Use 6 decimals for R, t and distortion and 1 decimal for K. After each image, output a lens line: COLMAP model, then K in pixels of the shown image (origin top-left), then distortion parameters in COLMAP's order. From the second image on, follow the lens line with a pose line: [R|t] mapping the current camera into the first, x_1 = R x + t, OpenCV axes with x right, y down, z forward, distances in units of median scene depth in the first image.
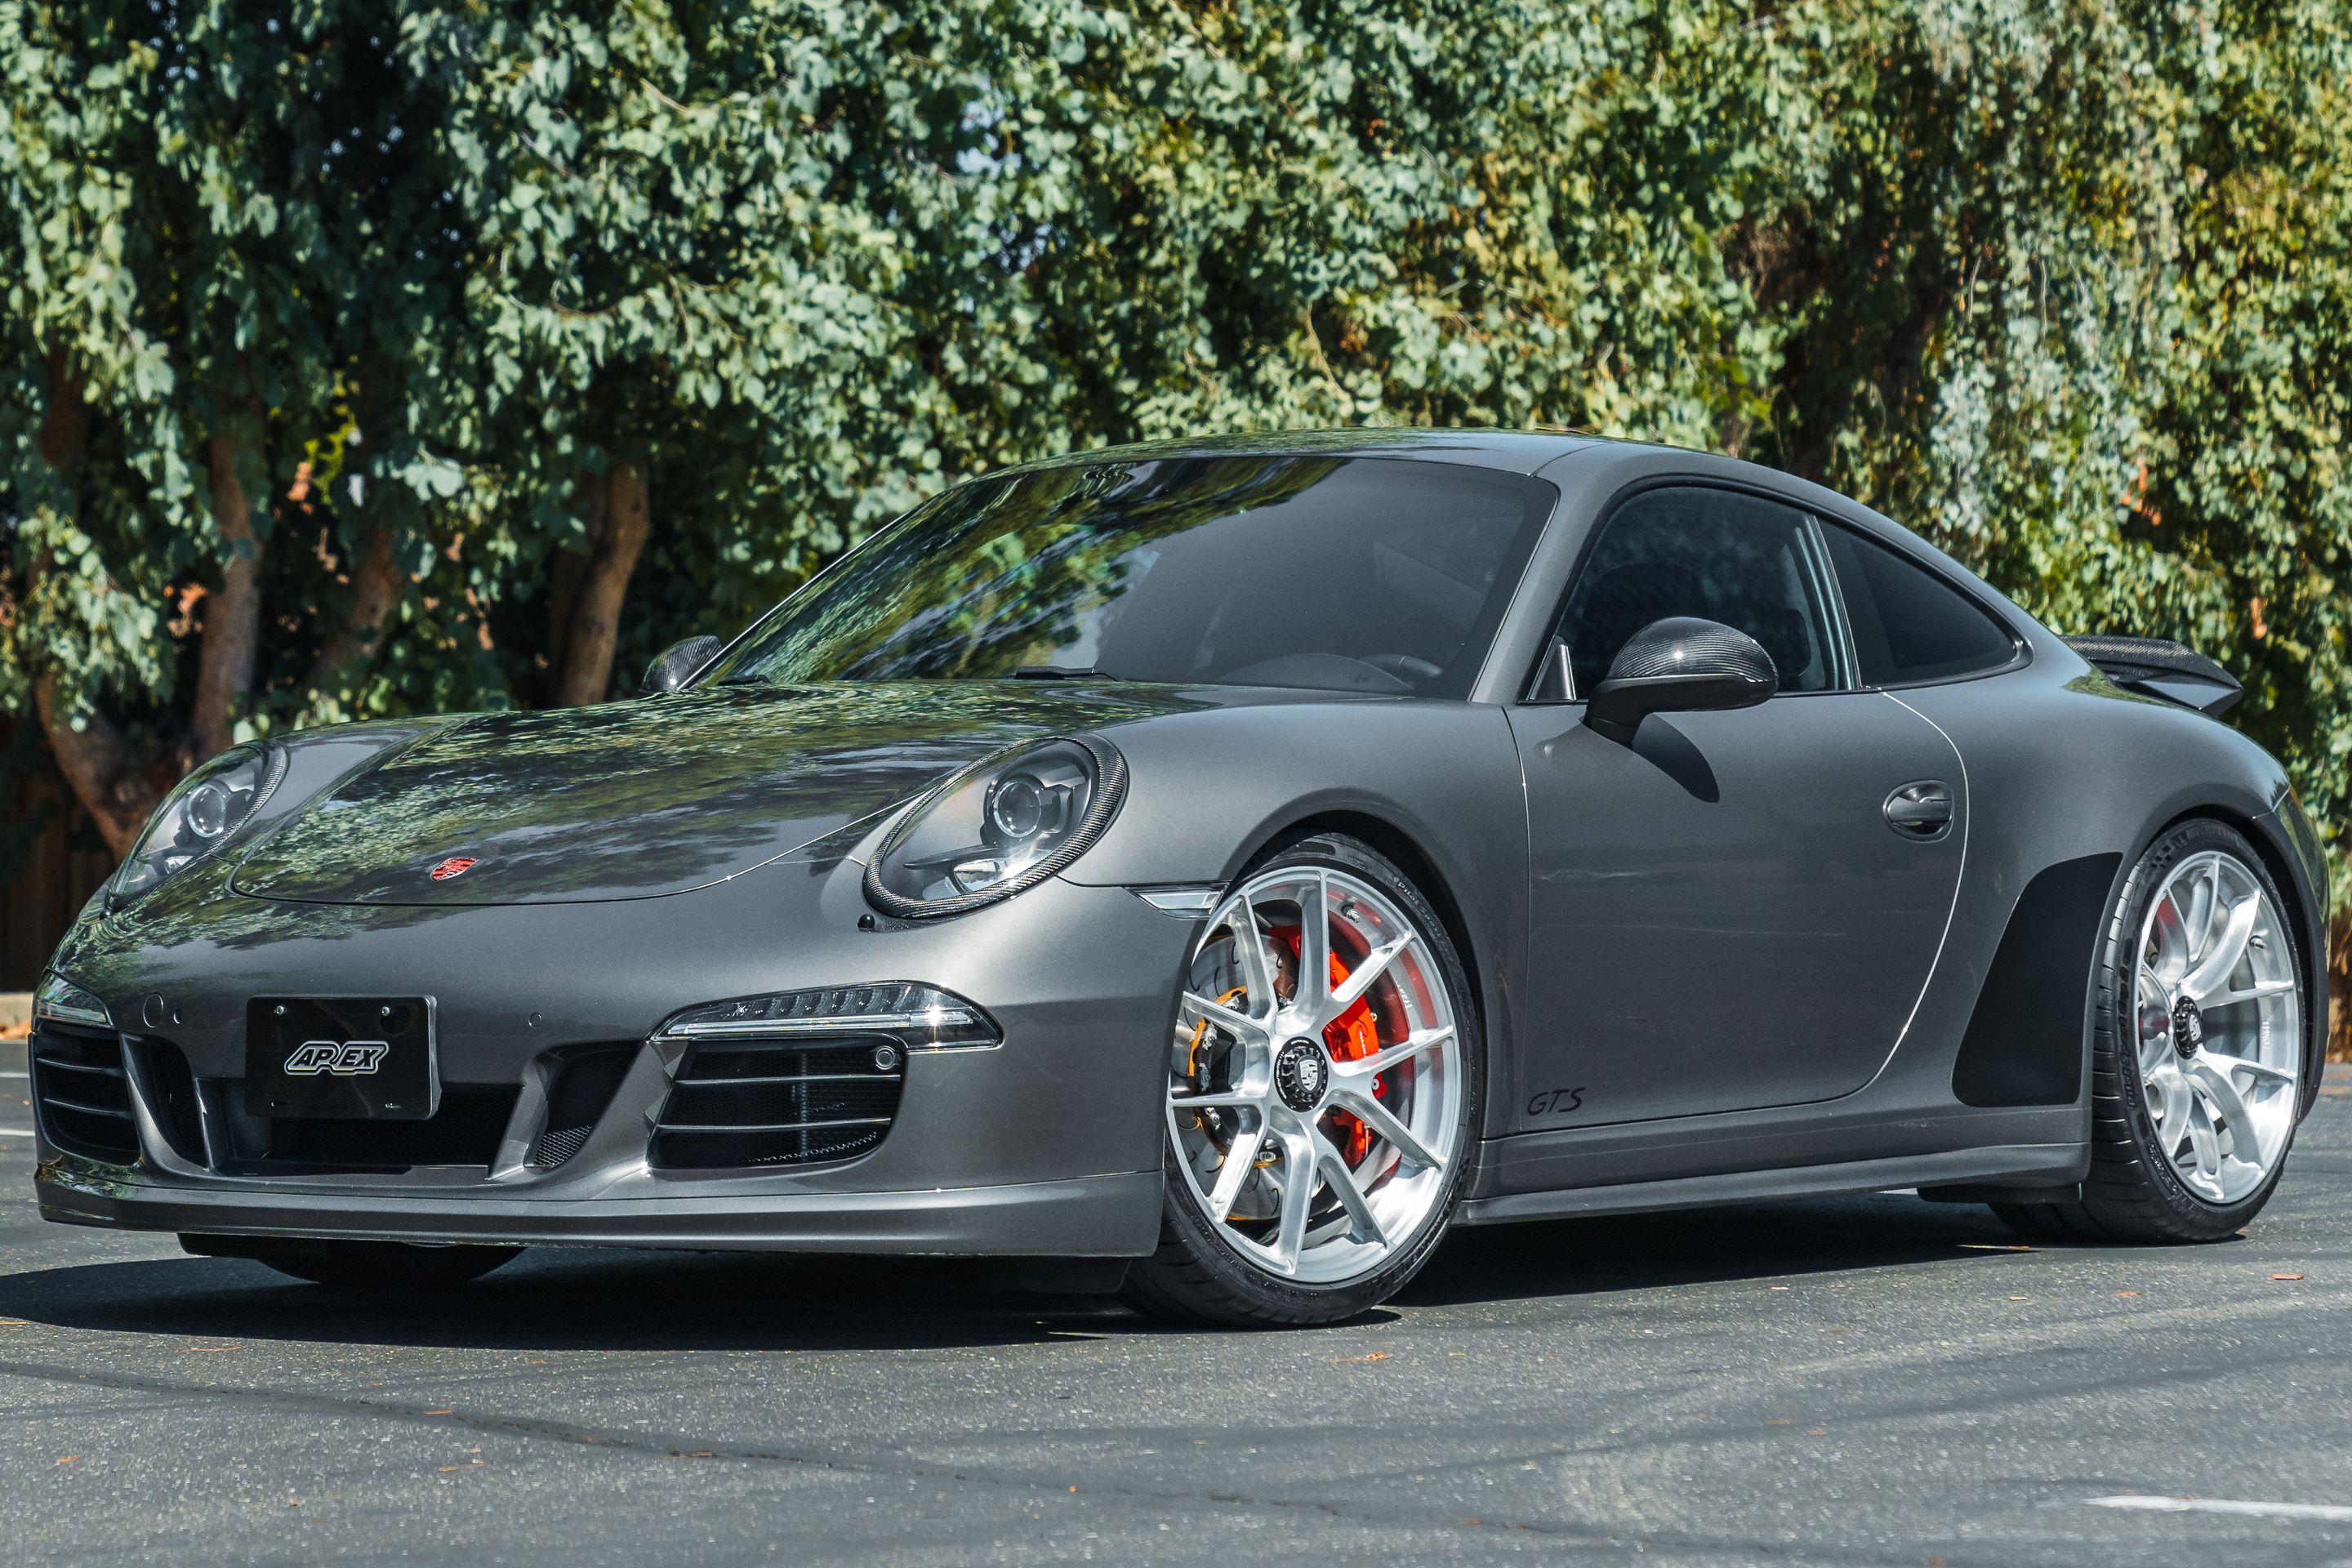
lens RADIAL K [[7874.1, 0, 1176.0], [0, 7874.1, 784.0], [0, 0, 1]] dist [0.060409, 3.619666]
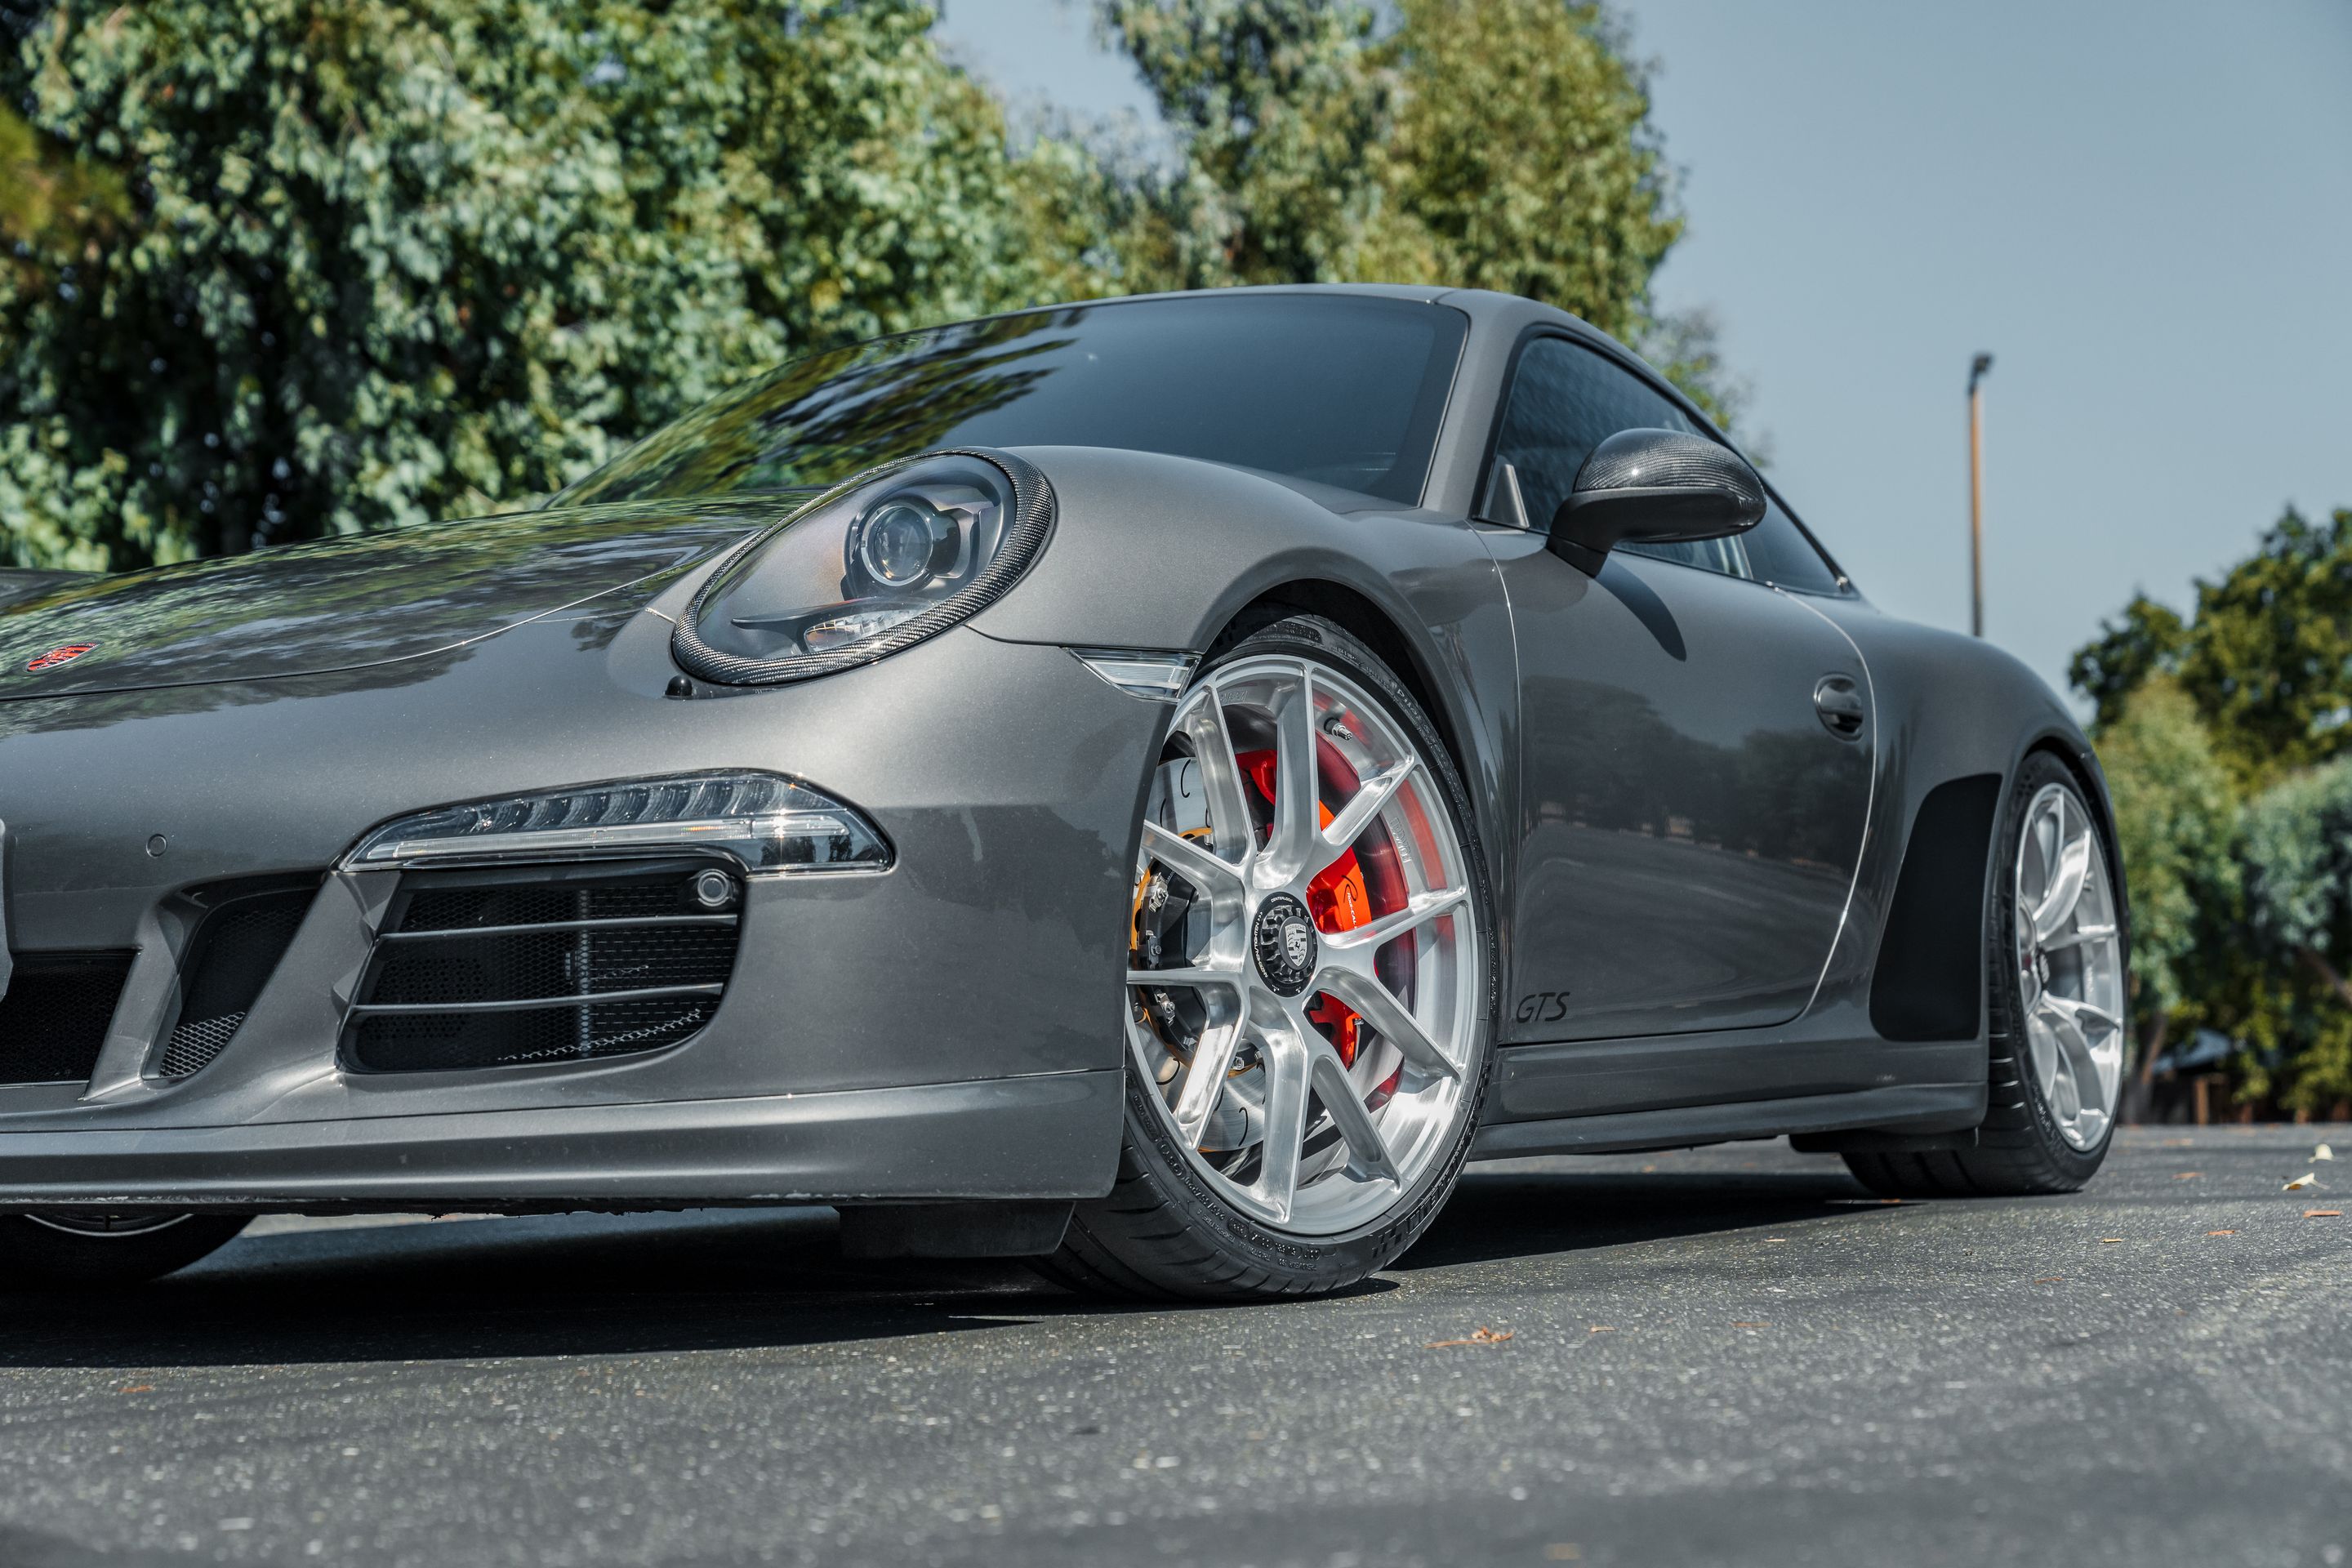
lens RADIAL K [[3845.7, 0, 1207.8], [0, 3845.7, 777.8], [0, 0, 1]] dist [0.039099, -0.112023]
pose [[0.993348, -0.013930, 0.114306, -0.031015], [0.022150, 0.997234, -0.070956, 0.046459], [-0.113002, 0.073016, 0.990908, 0.652416]]
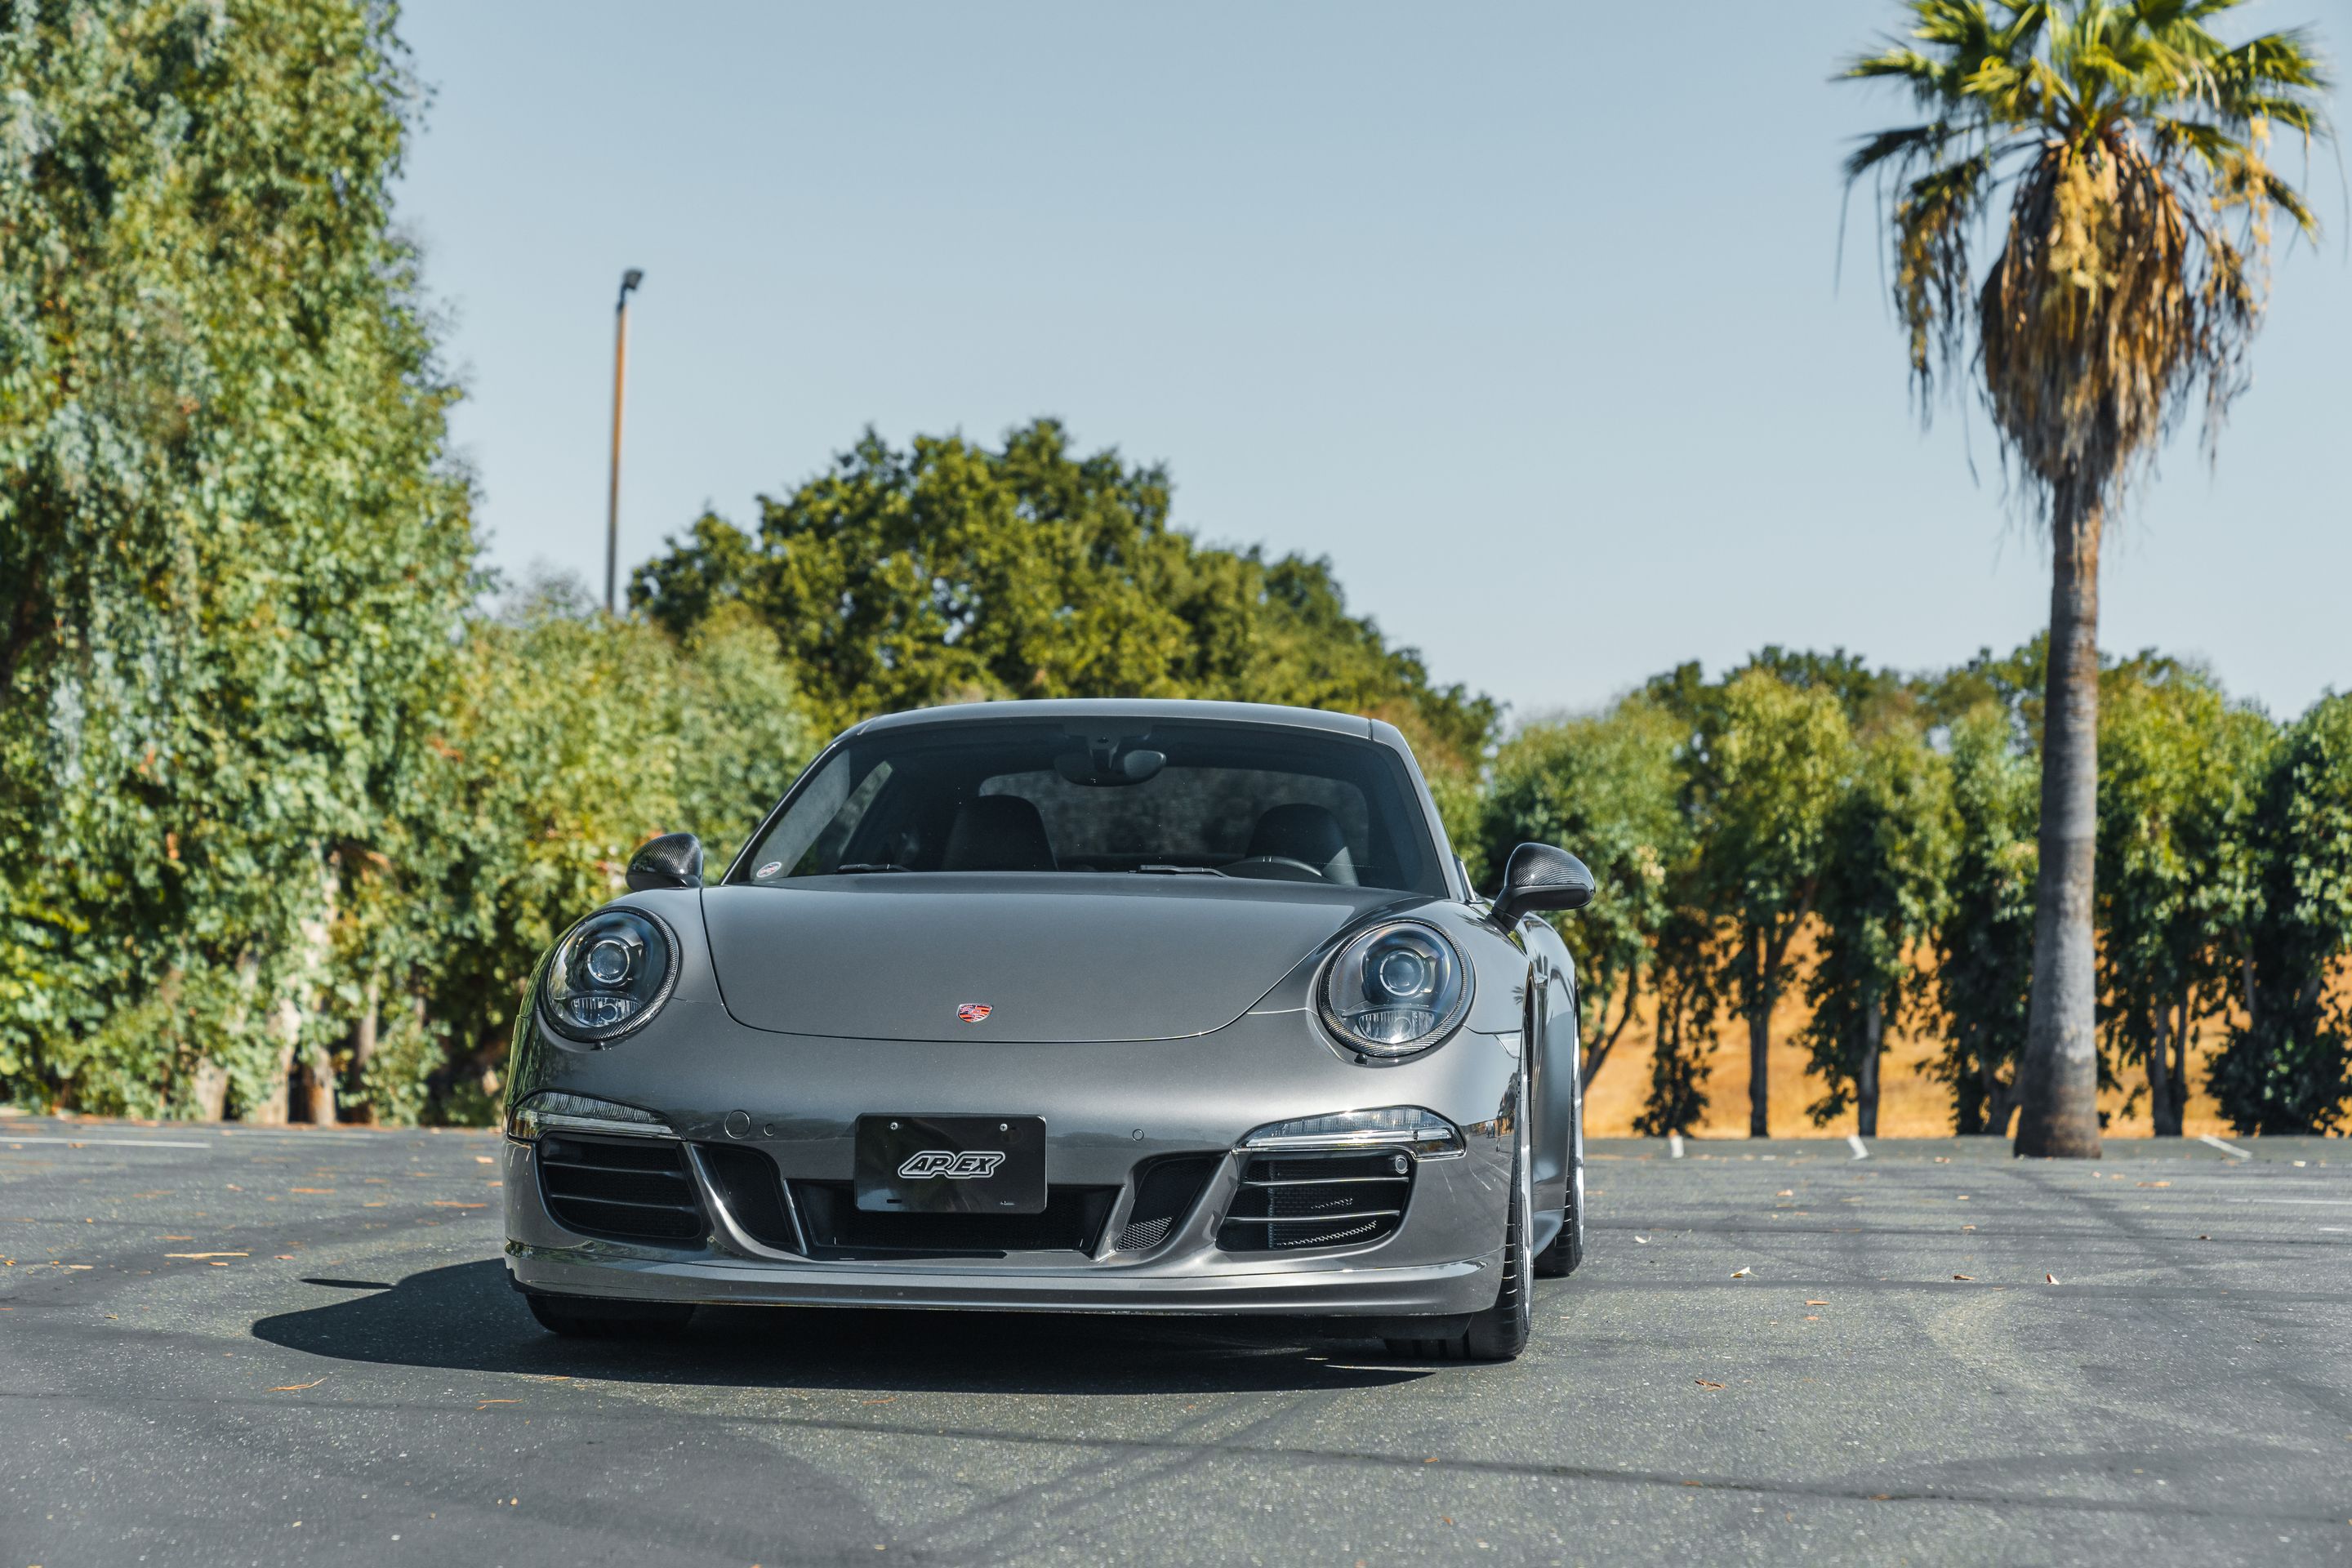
lens RADIAL K [[4530.0, 0, 1243.3], [0, 4530.0, 705.3], [0, 0, 1]] dist [0.028557, 0.077880]
pose [[0.876847, 0.044715, 0.478686, -0.401167], [-0.018302, 0.998048, -0.059705, 0.003942], [-0.480421, 0.043591, 0.875954, 0.334090]]
